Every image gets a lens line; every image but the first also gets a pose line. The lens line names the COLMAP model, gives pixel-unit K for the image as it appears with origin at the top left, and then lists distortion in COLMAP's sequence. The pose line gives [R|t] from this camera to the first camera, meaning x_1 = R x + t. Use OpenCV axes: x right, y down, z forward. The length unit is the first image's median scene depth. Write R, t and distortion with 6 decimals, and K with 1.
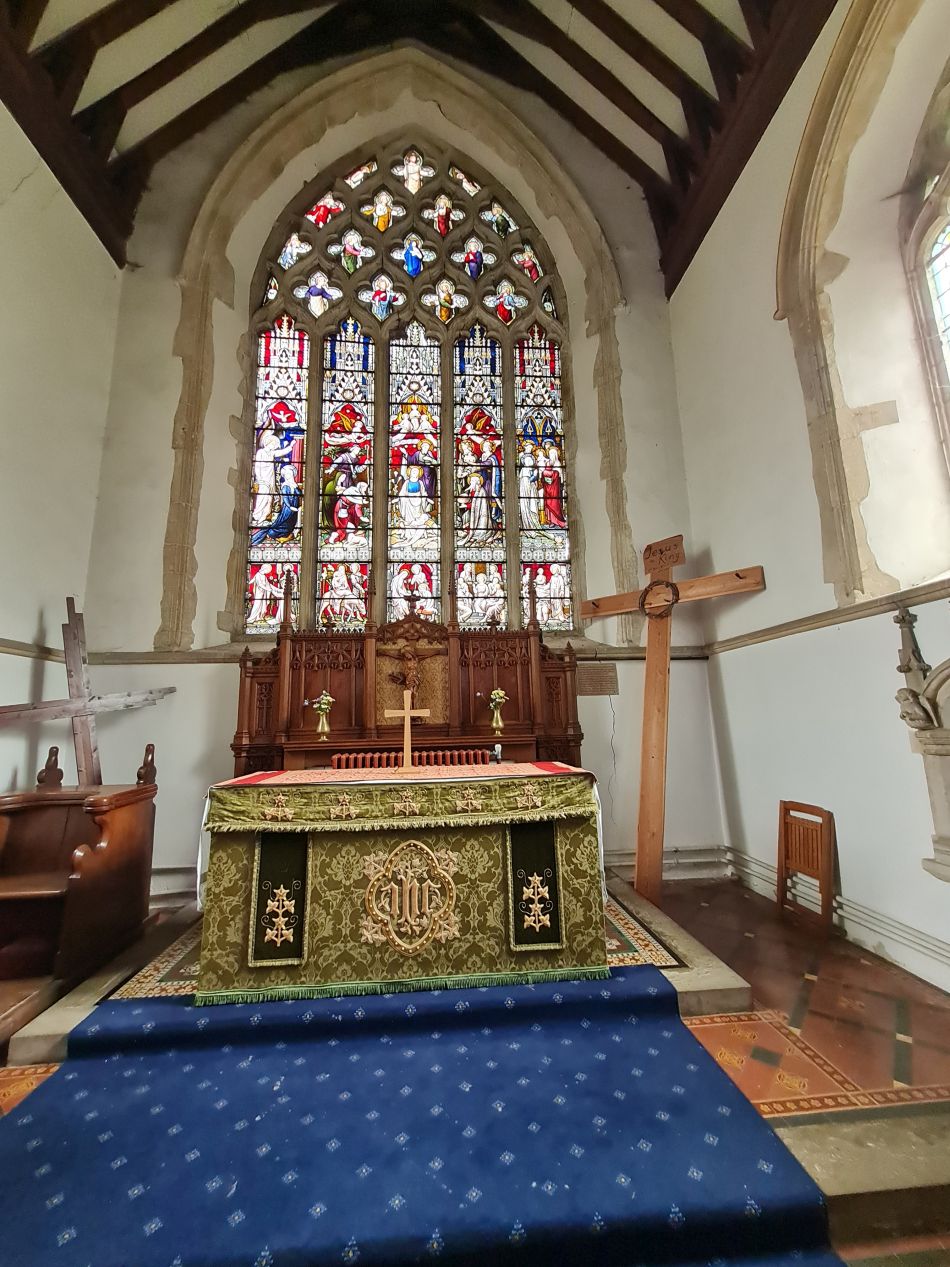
lens RADIAL K [[498.5, 0, 474.0], [0, 498.5, 628.8], [0, 0, 1]] dist [0.001870, 0.000202]
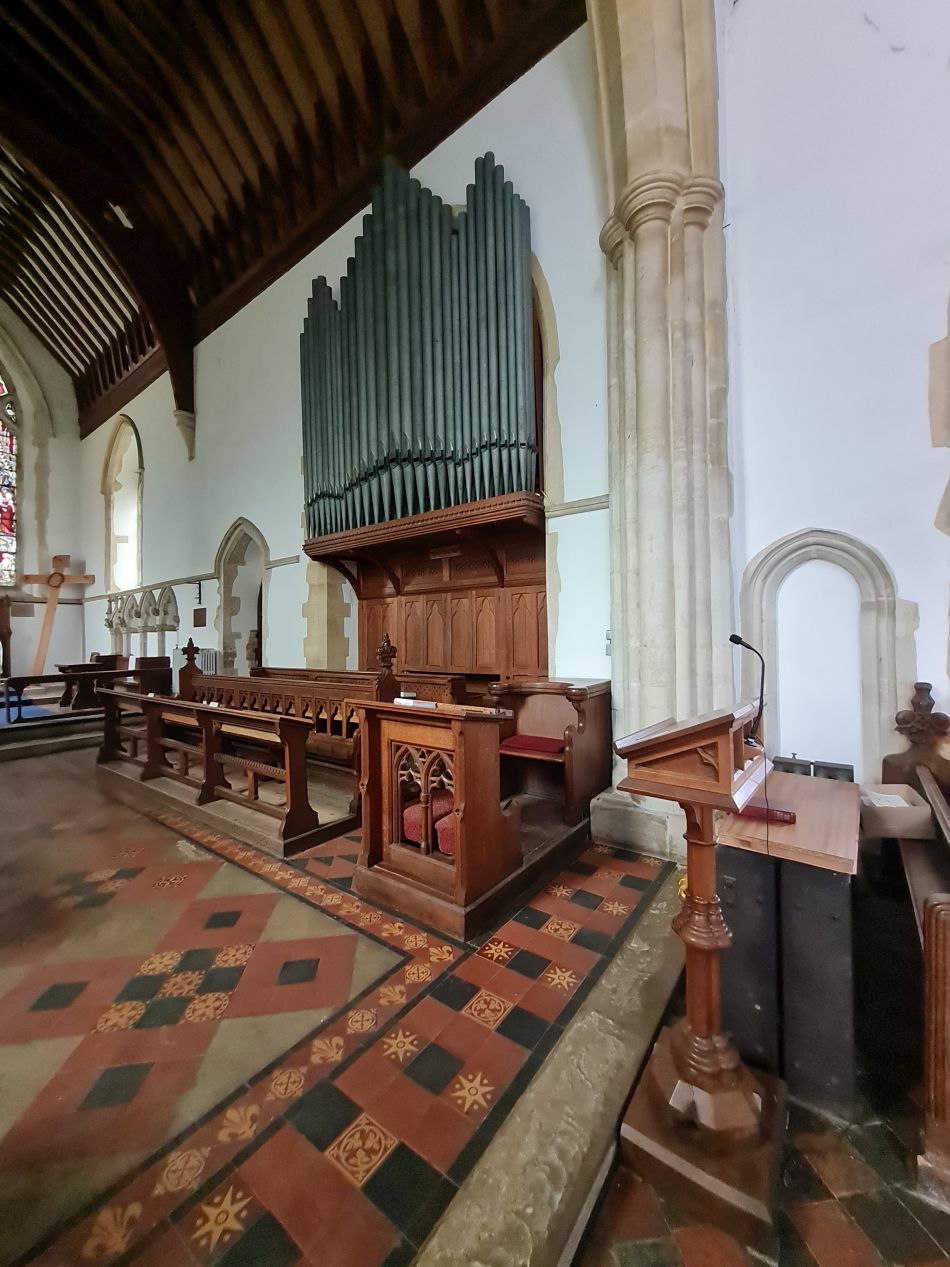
lens RADIAL K [[498.5, 0, 483.2], [0, 498.5, 630.6], [0, 0, 1]] dist [0.001870, 0.000202]
pose [[0.683431, 0.018953, 0.729769, 0.008680], [-0.135327, 0.985626, 0.101137, -0.288448], [-0.717362, -0.167877, 0.676172, -1.870220]]
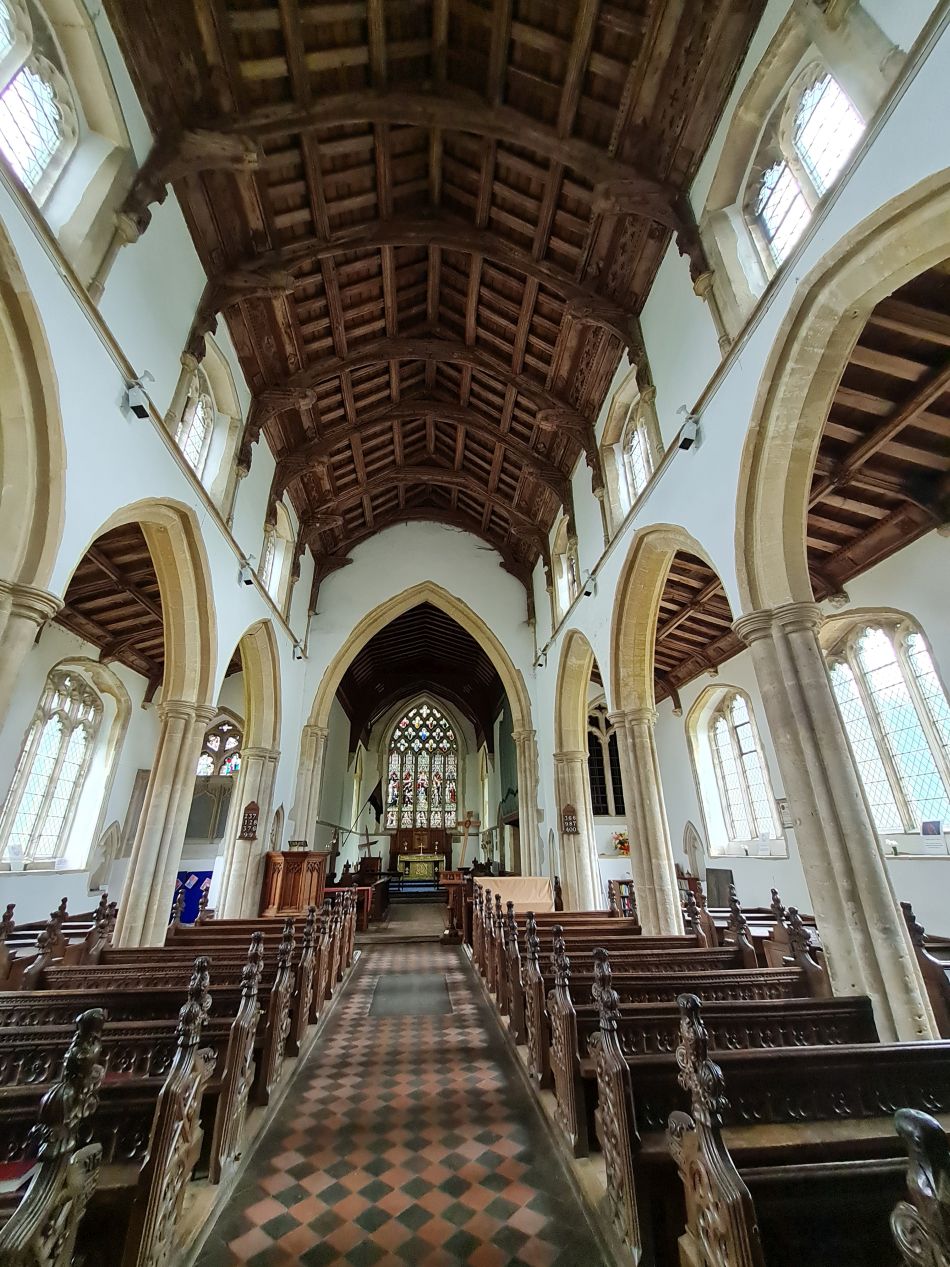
lens RADIAL K [[498.5, 0, 471.4], [0, 498.5, 630.6], [0, 0, 1]] dist [0.001870, 0.000202]
pose [[0.999894, 0.014526, 0.001277, 0.302313], [-0.013815, 0.971702, -0.235806, -0.659552], [-0.004667, 0.235763, 0.971799, -3.802573]]
